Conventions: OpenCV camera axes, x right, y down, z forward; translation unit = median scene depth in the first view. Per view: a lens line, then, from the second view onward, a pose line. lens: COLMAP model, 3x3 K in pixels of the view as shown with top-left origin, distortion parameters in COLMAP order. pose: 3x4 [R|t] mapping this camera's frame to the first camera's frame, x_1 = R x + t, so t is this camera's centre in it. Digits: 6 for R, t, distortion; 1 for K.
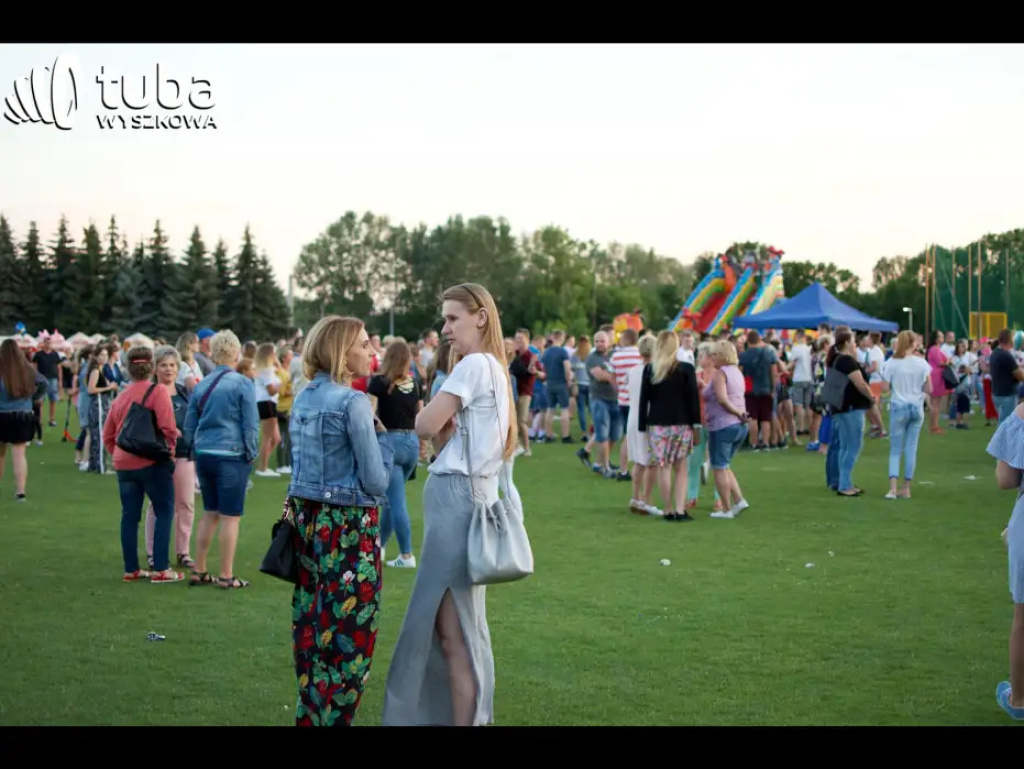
lens RADIAL K [[1554.8, 0, 505.5], [0, 1554.8, 382.4], [0, 0, 1]] dist [-0.154543, 0.000000]
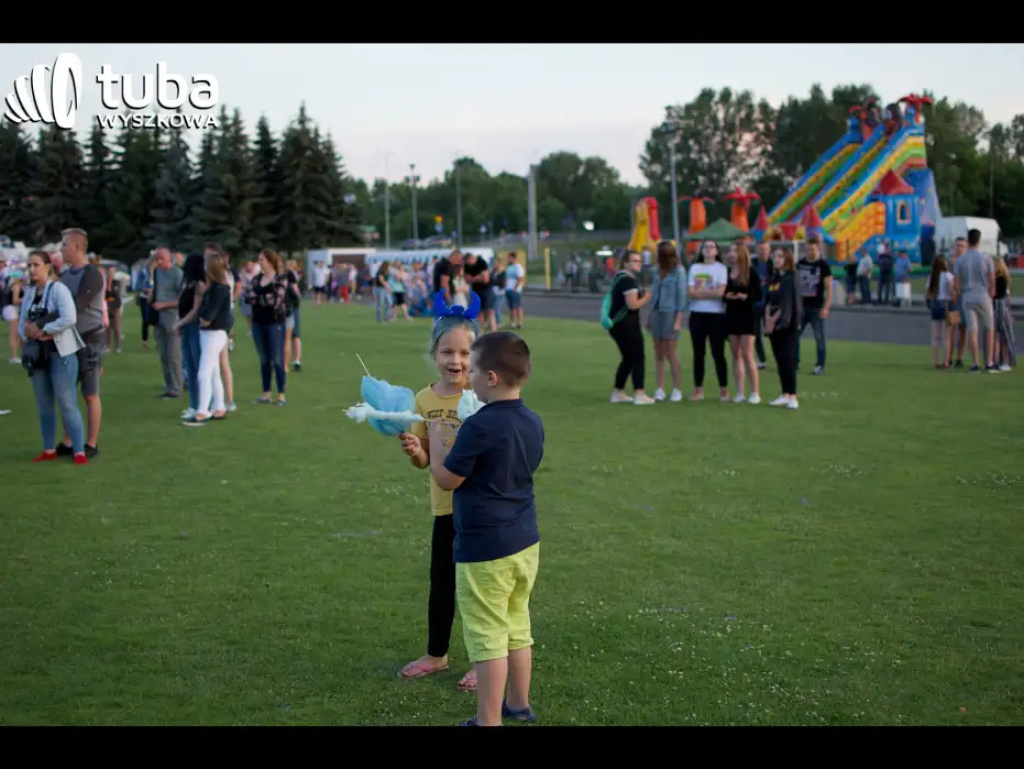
lens RADIAL K [[1554.8, 0, 518.9], [0, 1554.8, 381.6], [0, 0, 1]] dist [-0.154543, 0.000000]
pose [[0.918978, 0.013737, -0.394069, 0.160142], [0.012500, 0.997876, 0.063936, -0.003189], [0.394110, -0.063681, 0.916854, 0.165897]]
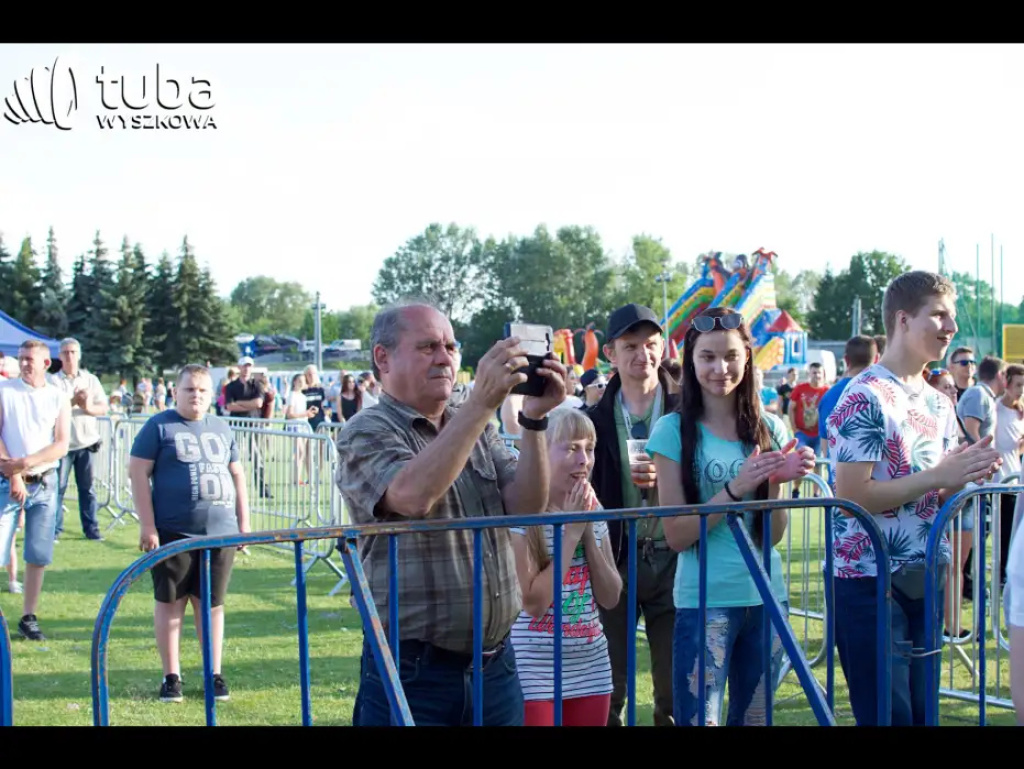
lens RADIAL K [[1554.8, 0, 505.5], [0, 1554.8, 380.1], [0, 0, 1]] dist [-0.154543, 0.000000]
pose [[0.988714, -0.002276, -0.149796, 0.090857], [0.000217, 0.999905, -0.013761, -0.002618], [0.149813, 0.013573, 0.988621, 0.083458]]
